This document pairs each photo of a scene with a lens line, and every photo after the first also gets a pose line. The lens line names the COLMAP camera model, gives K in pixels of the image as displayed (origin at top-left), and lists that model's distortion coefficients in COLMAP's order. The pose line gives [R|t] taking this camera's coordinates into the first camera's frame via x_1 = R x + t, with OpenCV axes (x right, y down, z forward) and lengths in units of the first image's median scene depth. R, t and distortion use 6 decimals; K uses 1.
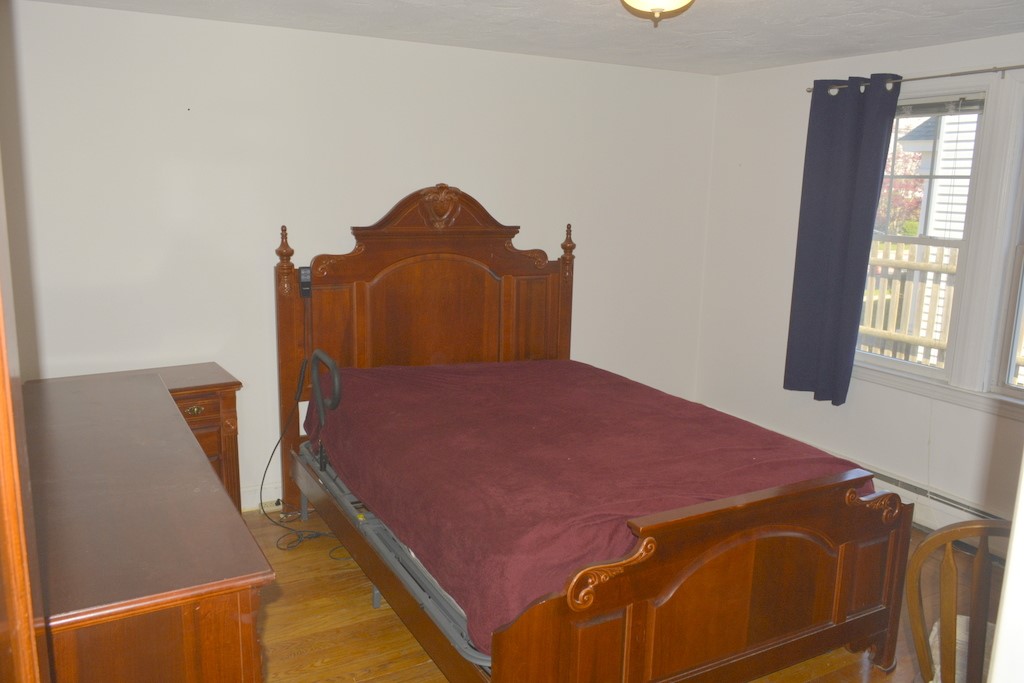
lens RADIAL K [[812.0, 0, 512.0], [0, 812.0, 341.5], [0, 0, 1]] dist [-0.005116, -0.000947]
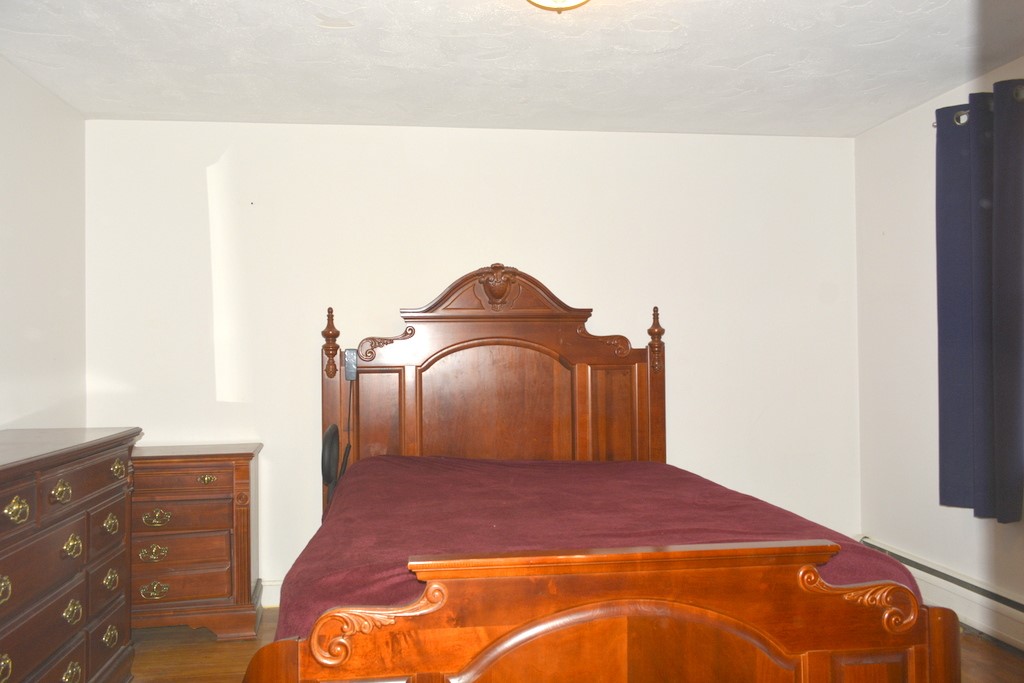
lens RADIAL K [[832.1, 0, 512.0], [0, 832.1, 341.5], [0, 0, 1]] dist [-0.008773, -0.000313]
pose [[0.925631, -0.040105, -0.376296, 0.275348], [-0.043576, 0.976458, -0.211259, 0.093668], [0.375910, 0.211945, 0.902093, 0.140204]]
